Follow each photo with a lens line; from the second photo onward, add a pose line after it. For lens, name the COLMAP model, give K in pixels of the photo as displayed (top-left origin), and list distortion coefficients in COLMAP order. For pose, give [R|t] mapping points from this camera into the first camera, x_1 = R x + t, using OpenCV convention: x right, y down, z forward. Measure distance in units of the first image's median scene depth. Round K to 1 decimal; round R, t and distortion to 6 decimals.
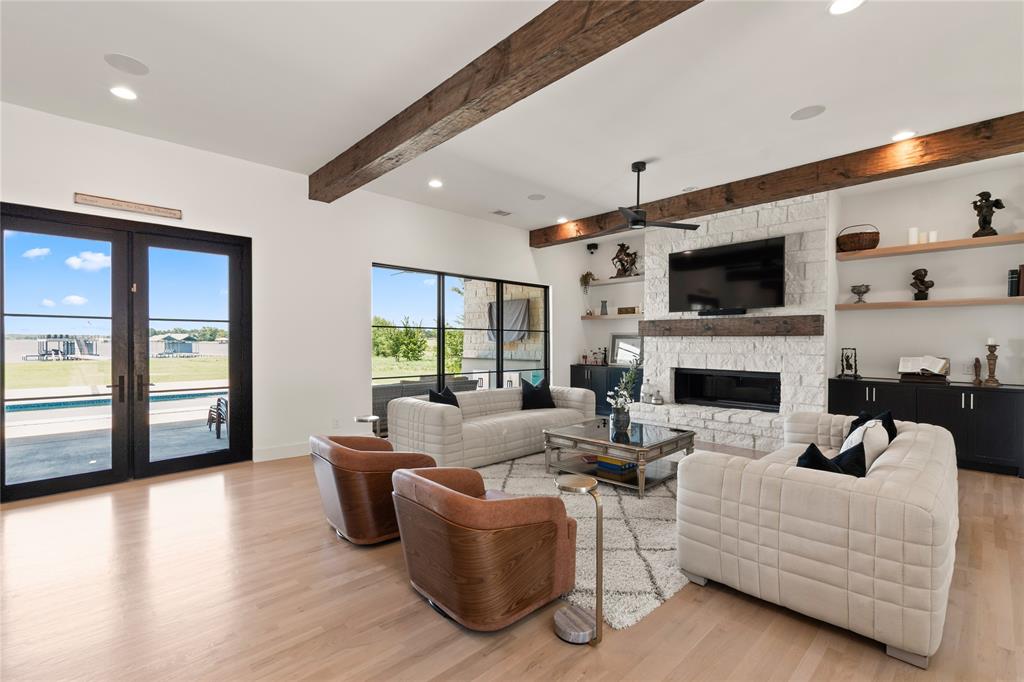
lens RADIAL K [[461.4, 0, 511.7], [0, 461.4, 339.9], [0, 0, 1]] dist [-0.003126, -0.000766]
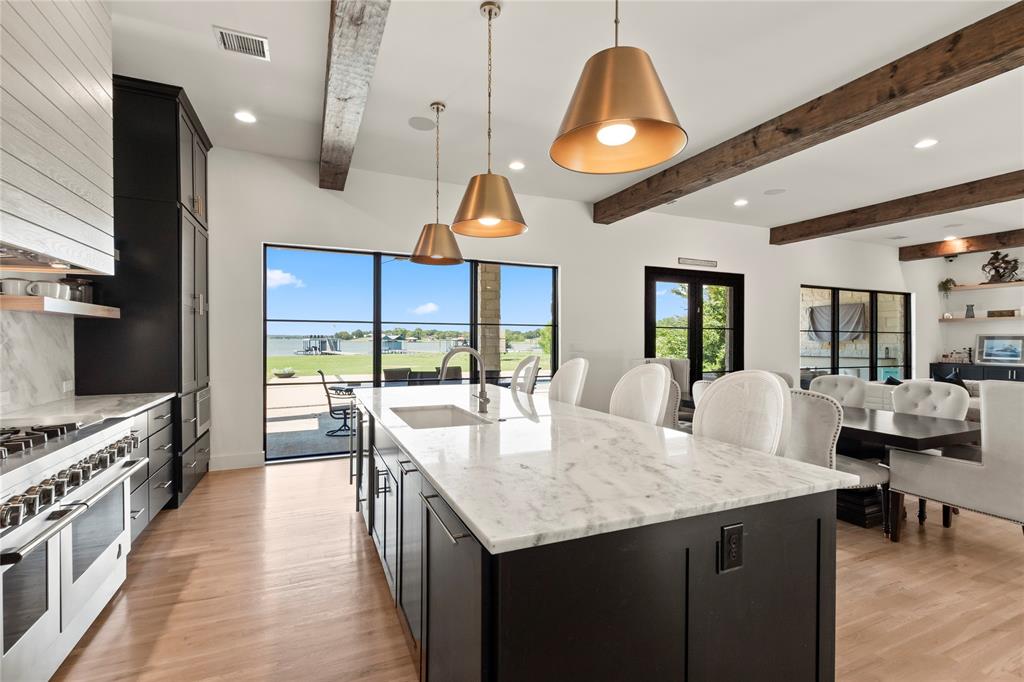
lens RADIAL K [[461.4, 0, 507.6], [0, 461.4, 348.4], [0, 0, 1]] dist [-0.003126, -0.000766]
pose [[0.933448, 0.006155, -0.358660, -0.428897], [0.001524, 0.999776, 0.021124, -0.005921], [0.358710, -0.020265, 0.933229, -0.408325]]
